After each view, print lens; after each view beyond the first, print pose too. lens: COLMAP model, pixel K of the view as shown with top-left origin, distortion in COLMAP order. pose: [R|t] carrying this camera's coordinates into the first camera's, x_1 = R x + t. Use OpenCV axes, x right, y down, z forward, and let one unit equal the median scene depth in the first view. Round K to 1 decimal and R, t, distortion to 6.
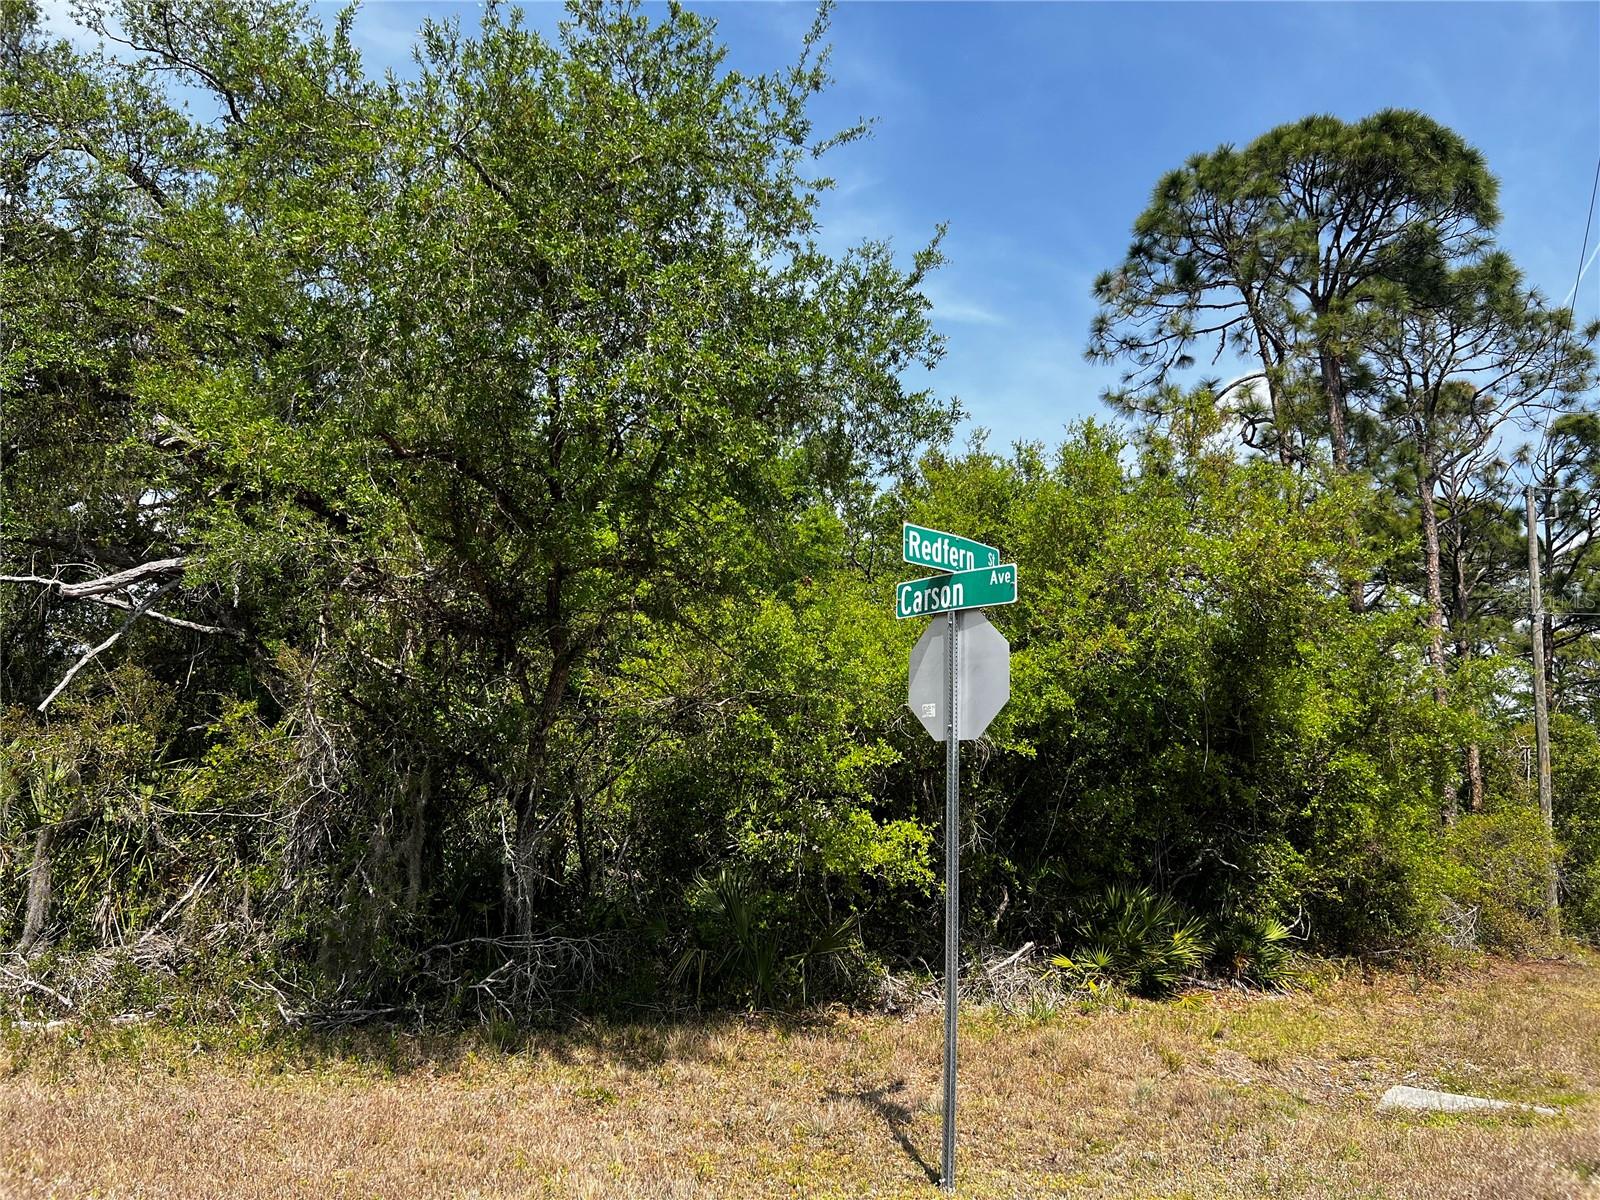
lens RADIAL K [[1208.1, 0, 796.4], [0, 1208.1, 601.7], [0, 0, 1]] dist [0.046485, -0.049082]
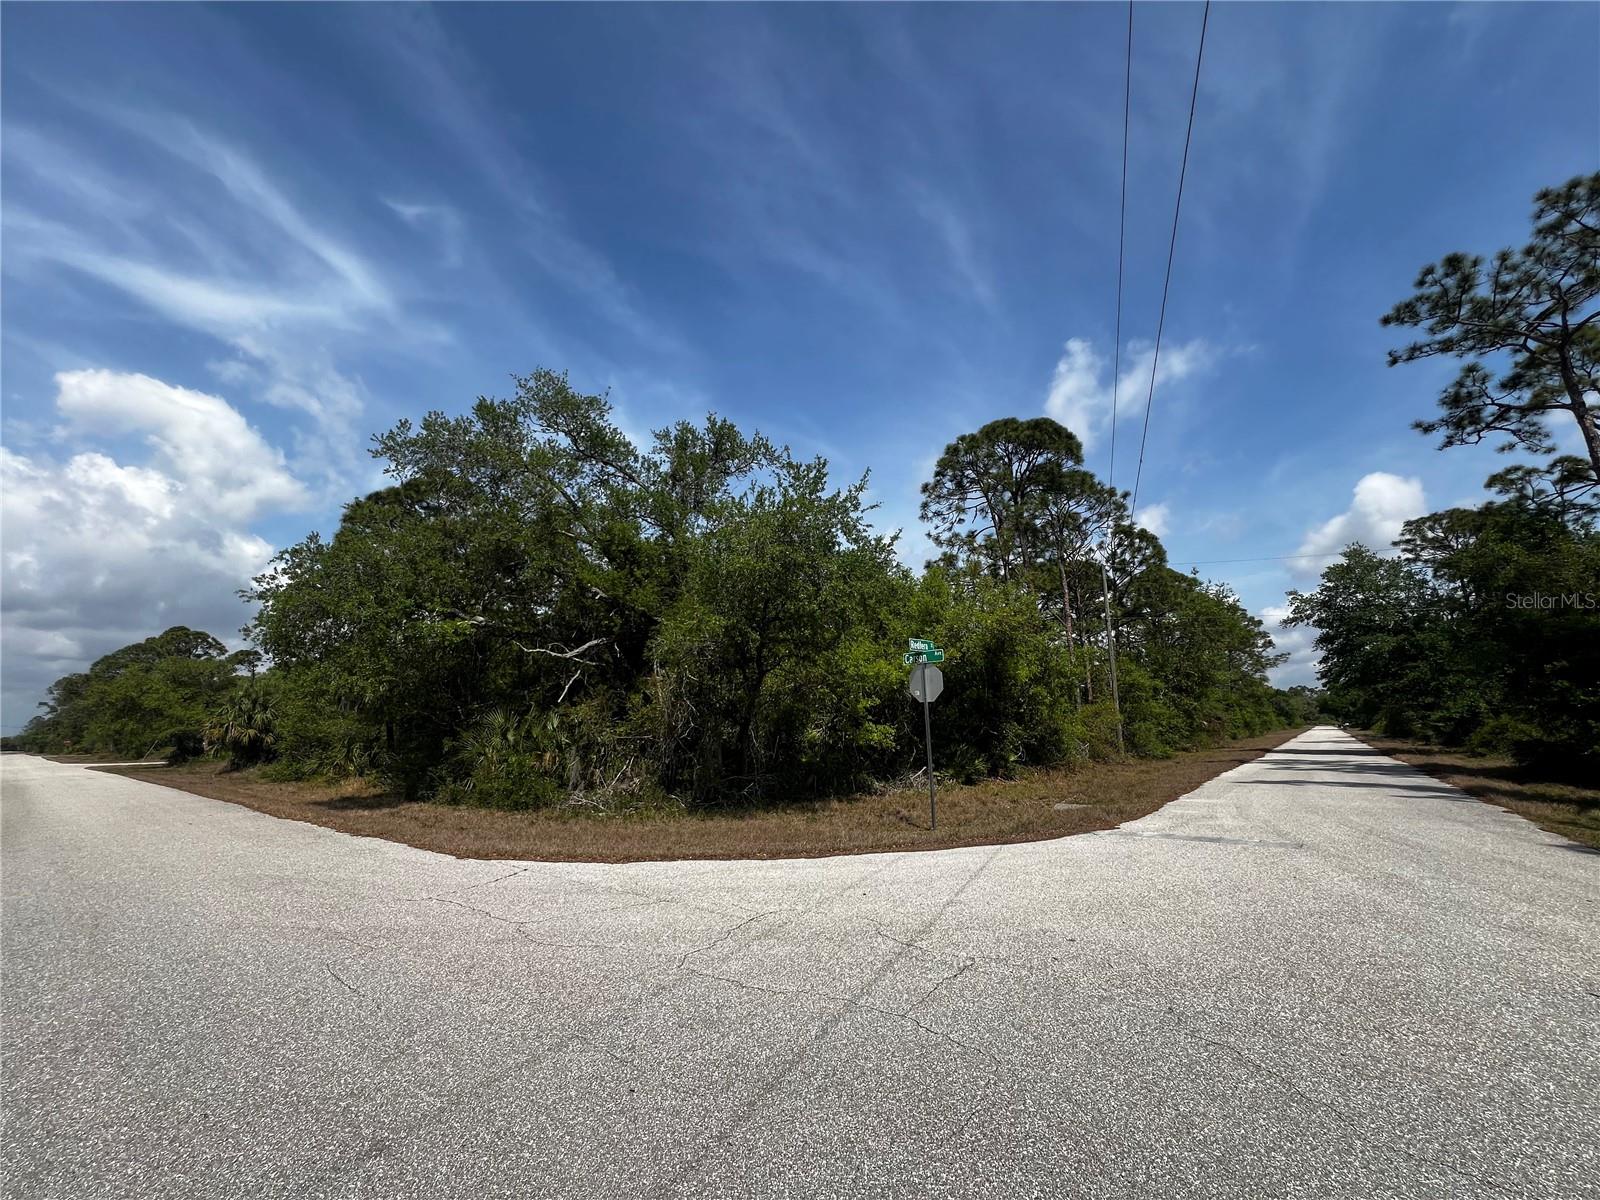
lens RADIAL K [[633.9, 0, 800.0], [0, 633.9, 600.0], [0, 0, 1]] dist [-0.000207, 0.000214]
pose [[0.995914, -0.045063, 0.078264, -0.142064], [0.045933, 0.998901, -0.009347, -0.069288], [-0.077757, 0.012903, 0.996889, -0.302282]]
